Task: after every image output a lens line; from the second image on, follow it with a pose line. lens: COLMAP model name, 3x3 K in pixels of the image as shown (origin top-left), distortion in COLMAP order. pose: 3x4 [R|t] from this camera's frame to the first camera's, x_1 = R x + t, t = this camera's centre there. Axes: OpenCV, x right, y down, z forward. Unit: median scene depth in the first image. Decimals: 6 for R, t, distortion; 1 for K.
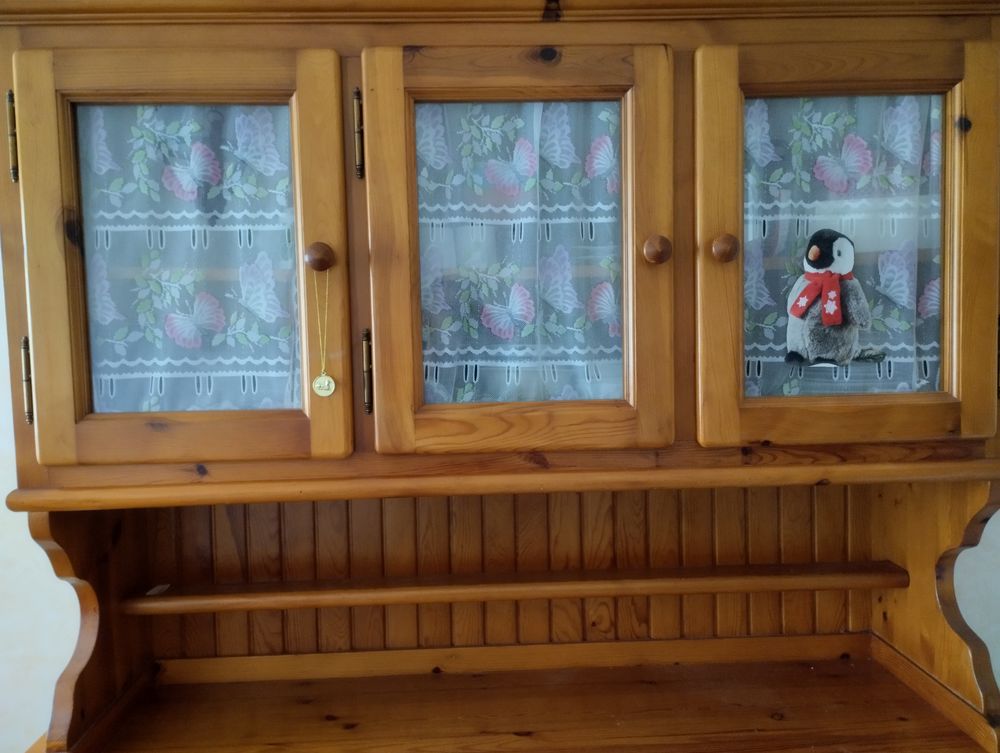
lens RADIAL K [[852.4, 0, 501.8], [0, 852.4, 376.2], [0, 0, 1]] dist [0.076037, -0.100702]
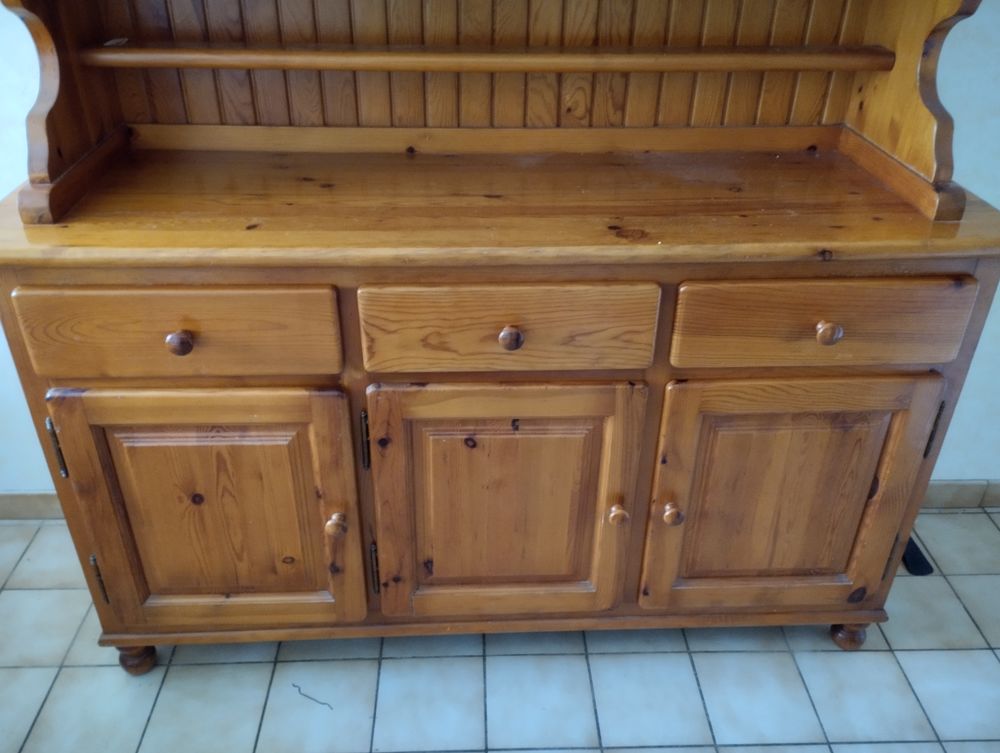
lens RADIAL K [[852.4, 0, 501.8], [0, 852.4, 399.3], [0, 0, 1]] dist [0.076037, -0.100702]
pose [[0.999067, 0.030842, 0.030230, 0.010187], [-0.041621, 0.874413, 0.483395, 0.106714], [-0.011525, -0.484202, 0.874880, -0.029378]]
